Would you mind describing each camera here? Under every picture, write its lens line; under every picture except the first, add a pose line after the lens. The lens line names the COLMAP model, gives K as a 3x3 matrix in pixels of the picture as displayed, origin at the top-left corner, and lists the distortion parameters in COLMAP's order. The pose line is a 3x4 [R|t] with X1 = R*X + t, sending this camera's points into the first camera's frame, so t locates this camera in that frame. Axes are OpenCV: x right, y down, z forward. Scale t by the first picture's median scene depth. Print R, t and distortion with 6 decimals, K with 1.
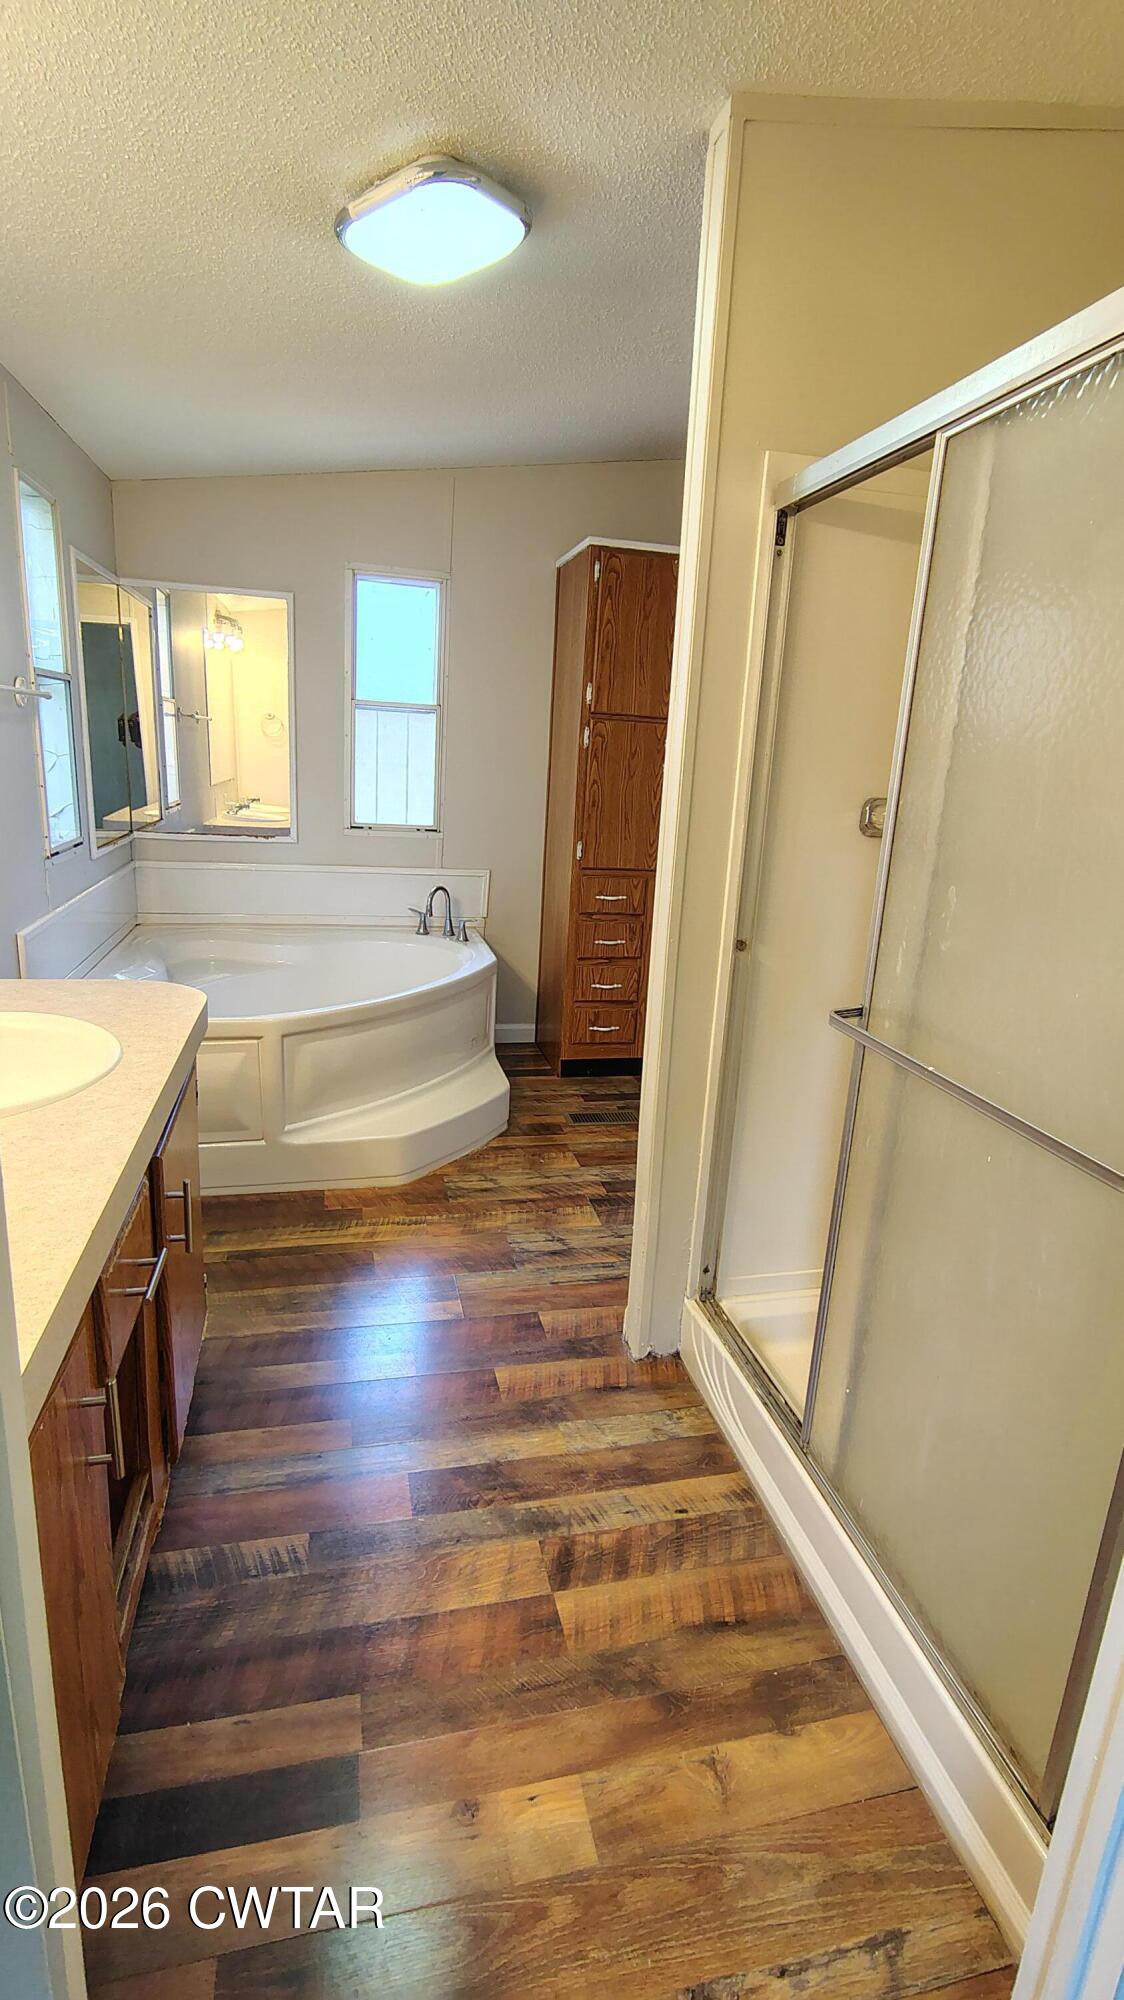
lens RADIAL K [[925.4, 0, 549.6], [0, 925.4, 1005.1], [0, 0, 1]] dist [-0.003987, 0.000928]
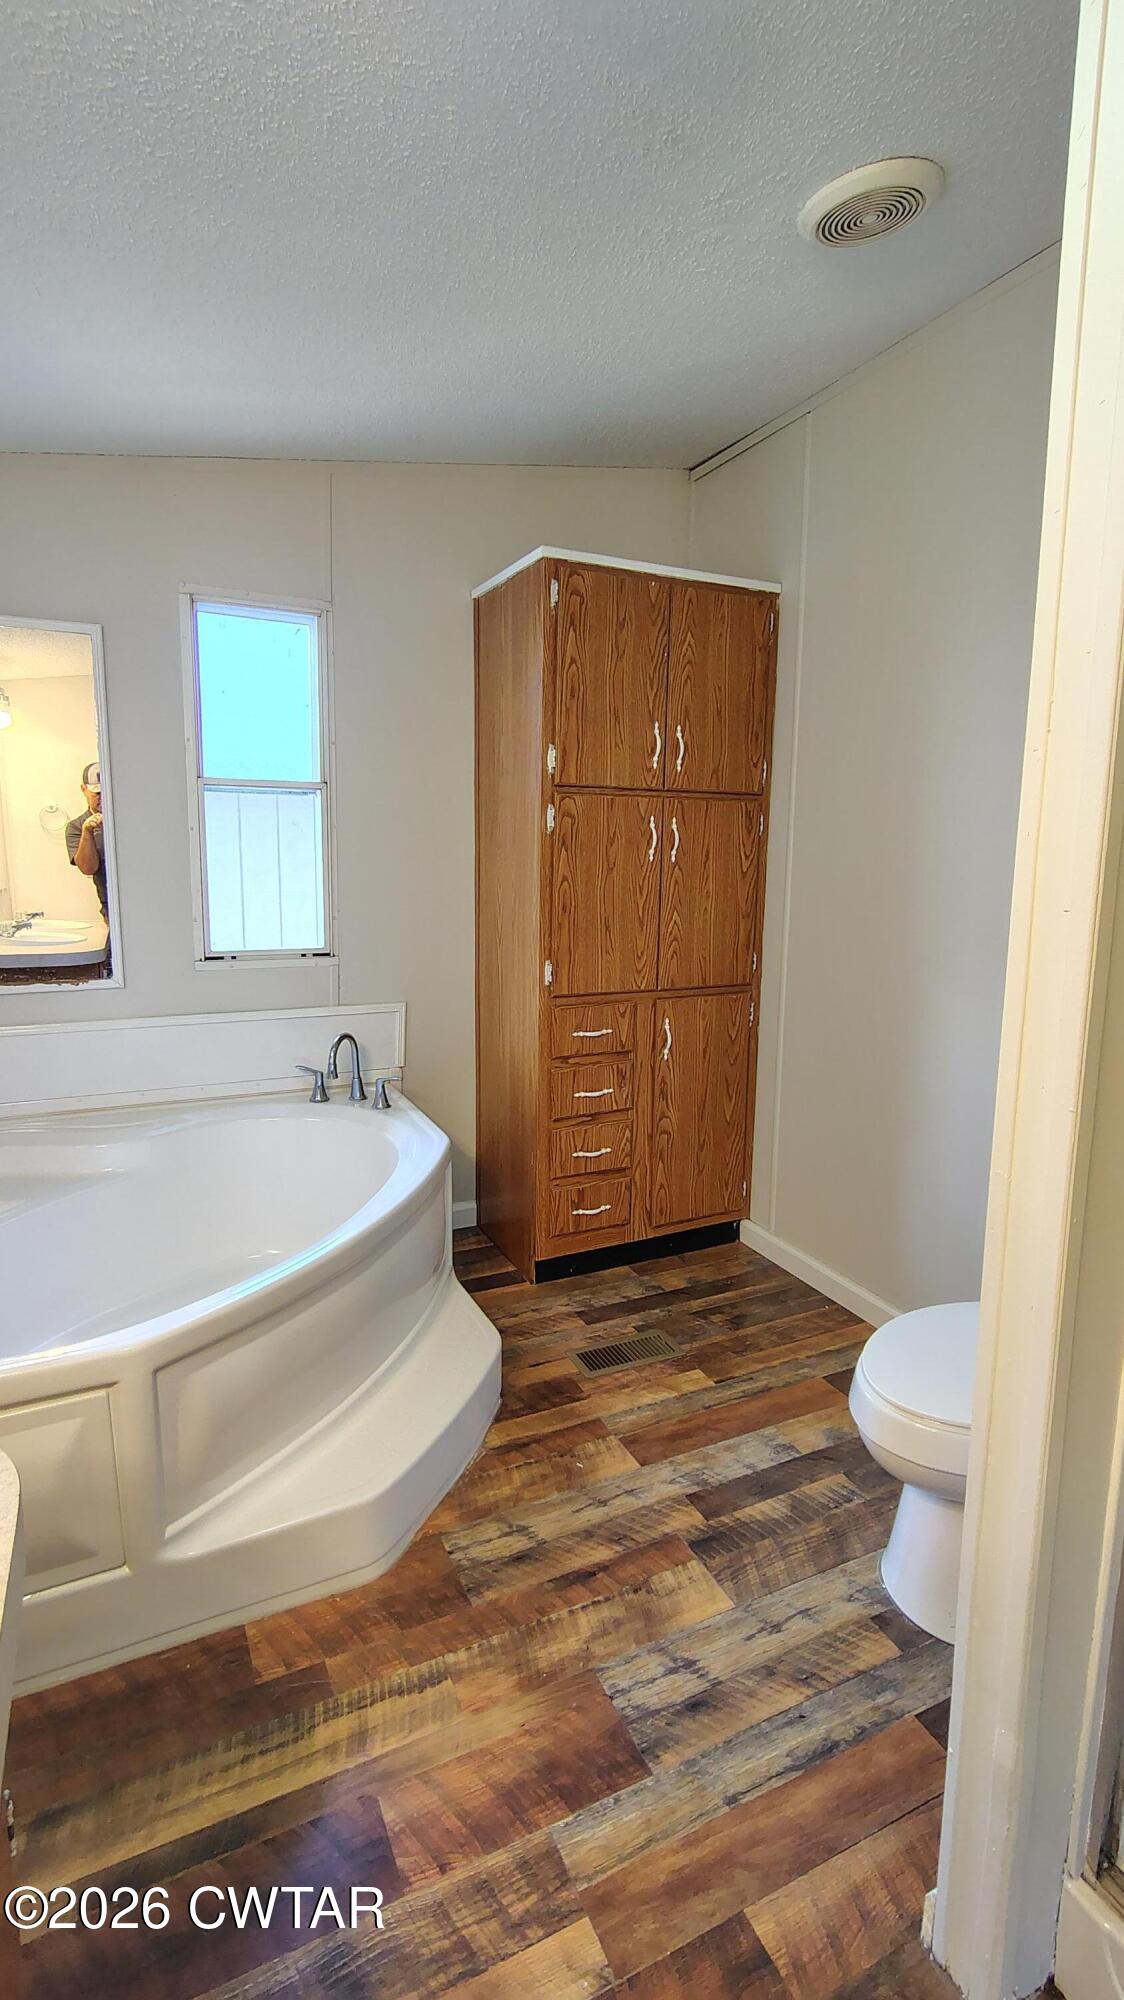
lens RADIAL K [[925.4, 0, 549.6], [0, 925.4, 1005.1], [0, 0, 1]] dist [-0.003987, 0.000928]
pose [[0.975542, -0.076575, 0.206042, -0.118968], [0.093828, 0.992737, -0.075298, -0.089301], [-0.198780, 0.092789, 0.975642, 0.304917]]
